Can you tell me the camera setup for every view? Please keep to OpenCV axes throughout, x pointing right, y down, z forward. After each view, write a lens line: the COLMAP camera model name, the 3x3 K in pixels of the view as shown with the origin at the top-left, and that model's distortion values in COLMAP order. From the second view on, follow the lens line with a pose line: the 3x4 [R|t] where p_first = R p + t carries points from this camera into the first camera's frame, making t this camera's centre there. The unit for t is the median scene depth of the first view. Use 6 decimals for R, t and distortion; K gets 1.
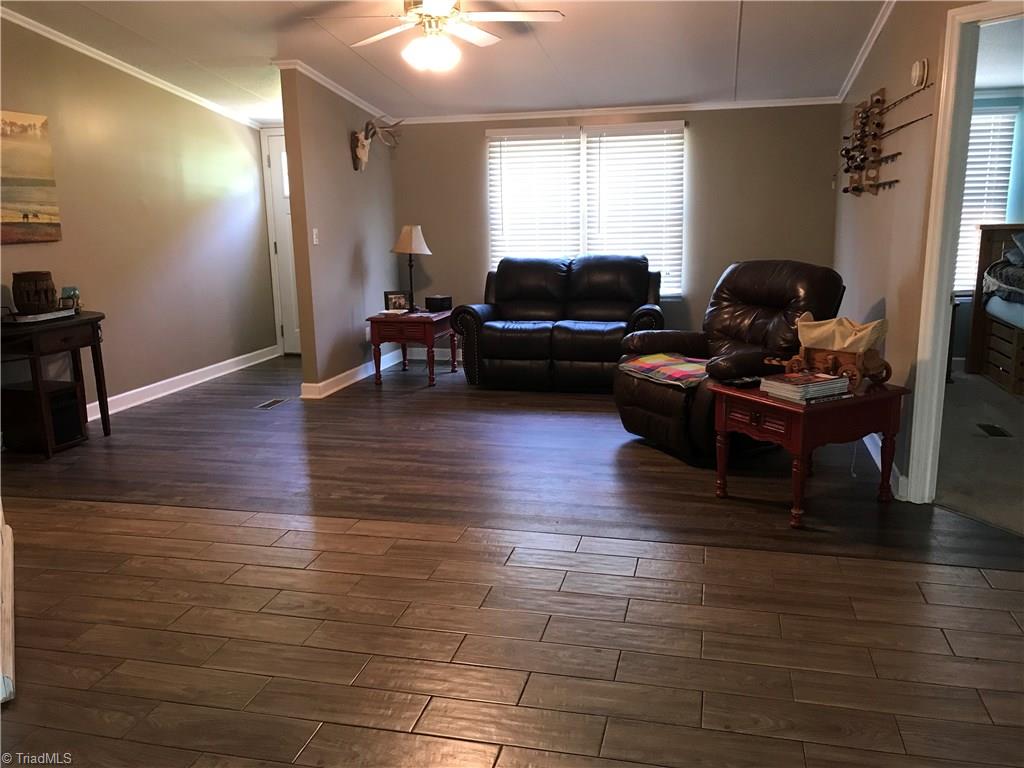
lens RADIAL K [[837.8, 0, 515.9], [0, 837.8, 382.2], [0, 0, 1]] dist [0.019777, -0.017852]
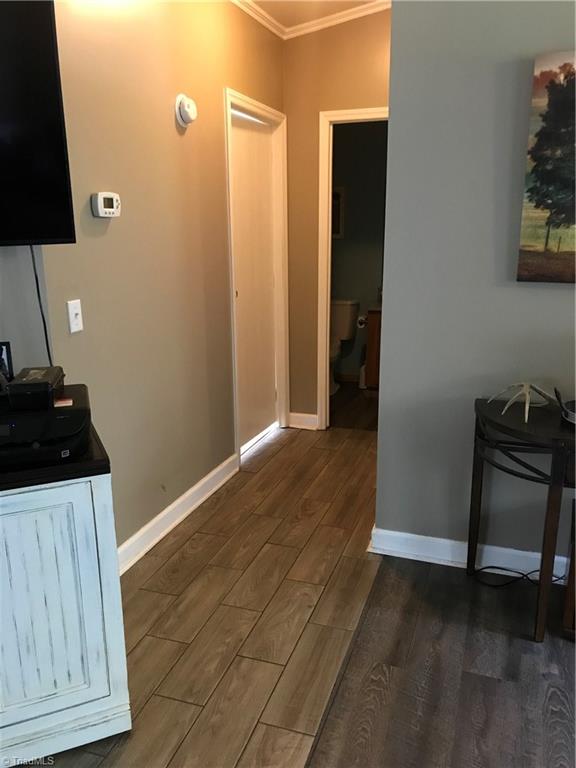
lens RADIAL K [[628.3, 0, 289.0], [0, 628.3, 386.0], [0, 0, 1]] dist [0.019777, -0.017852]
pose [[-0.110407, 0.274776, -0.955148, -0.132364], [-0.201583, 0.934858, 0.292240, -0.161884], [0.973229, 0.224807, -0.047825, 0.722691]]
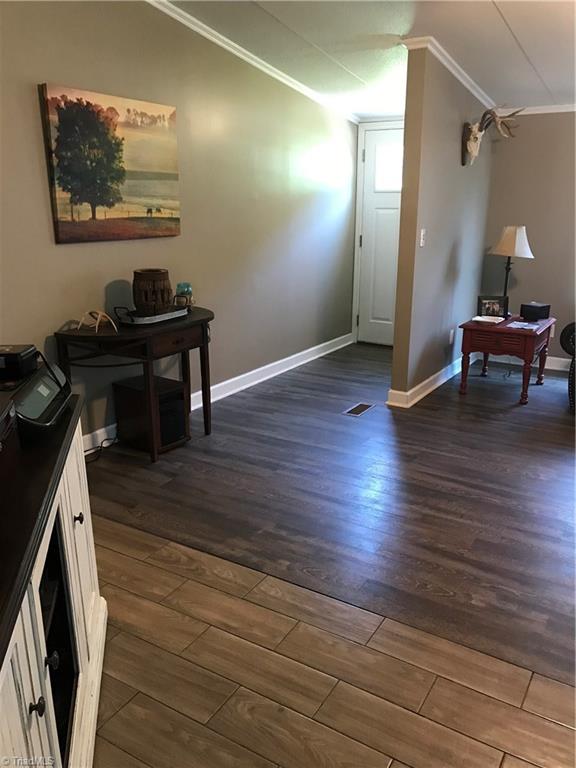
lens RADIAL K [[628.3, 0, 287.6], [0, 628.3, 387.5], [0, 0, 1]] dist [0.019777, -0.017852]
pose [[0.947623, 0.110813, -0.299551, -0.173966], [-0.083976, 0.991329, 0.101066, -0.075835], [0.308153, -0.070618, 0.948712, 0.315543]]
